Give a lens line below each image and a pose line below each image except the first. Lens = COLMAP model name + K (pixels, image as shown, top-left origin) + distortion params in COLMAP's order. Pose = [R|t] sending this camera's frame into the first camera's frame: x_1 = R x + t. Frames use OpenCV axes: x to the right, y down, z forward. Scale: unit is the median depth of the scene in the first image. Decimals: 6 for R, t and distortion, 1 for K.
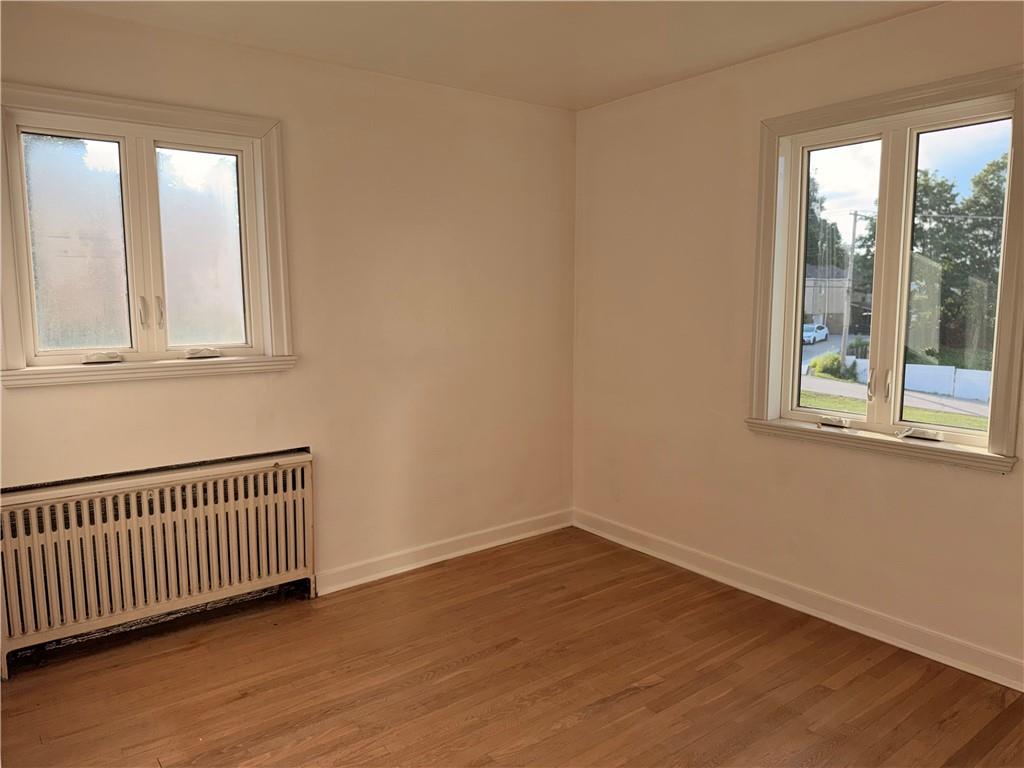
lens RADIAL K [[727.5, 0, 512.0], [0, 727.5, 384.0], [0, 0, 1]] dist [0.001534, 0.000151]
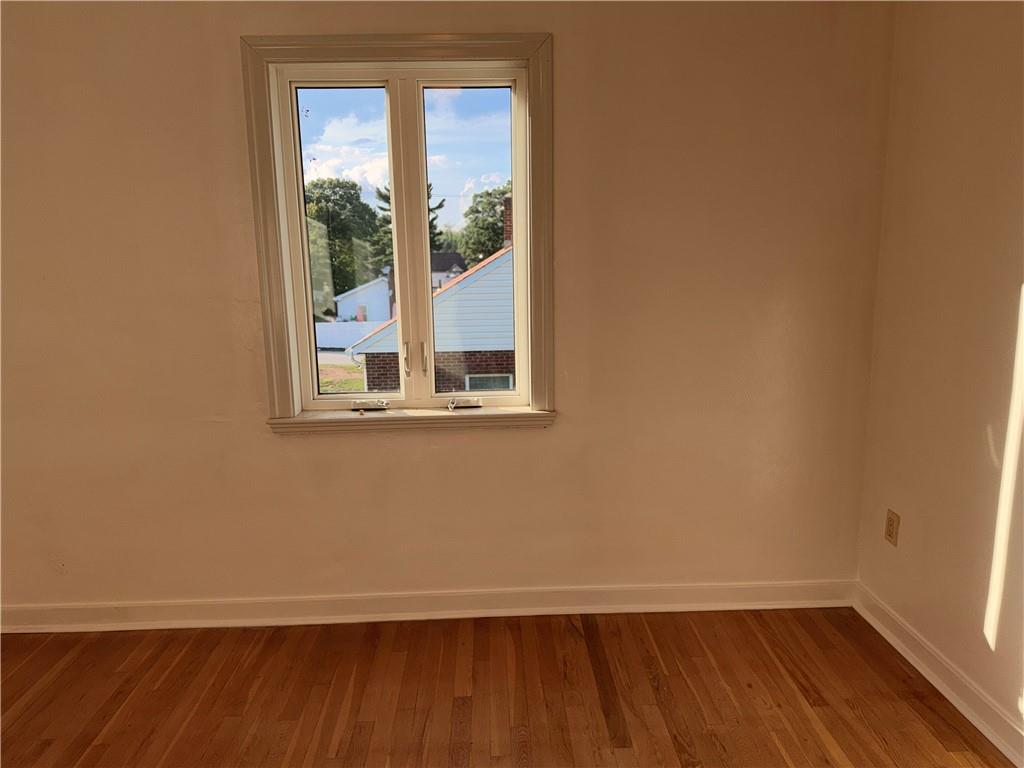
lens RADIAL K [[735.9, 0, 512.2], [0, 735.9, 374.7], [0, 0, 1]] dist [0.007040, -0.004436]
pose [[0.580303, -0.151024, 0.800275, -0.170245], [0.112024, 0.988117, 0.105241, -0.059205], [-0.806659, 0.028578, 0.590326, 0.318548]]
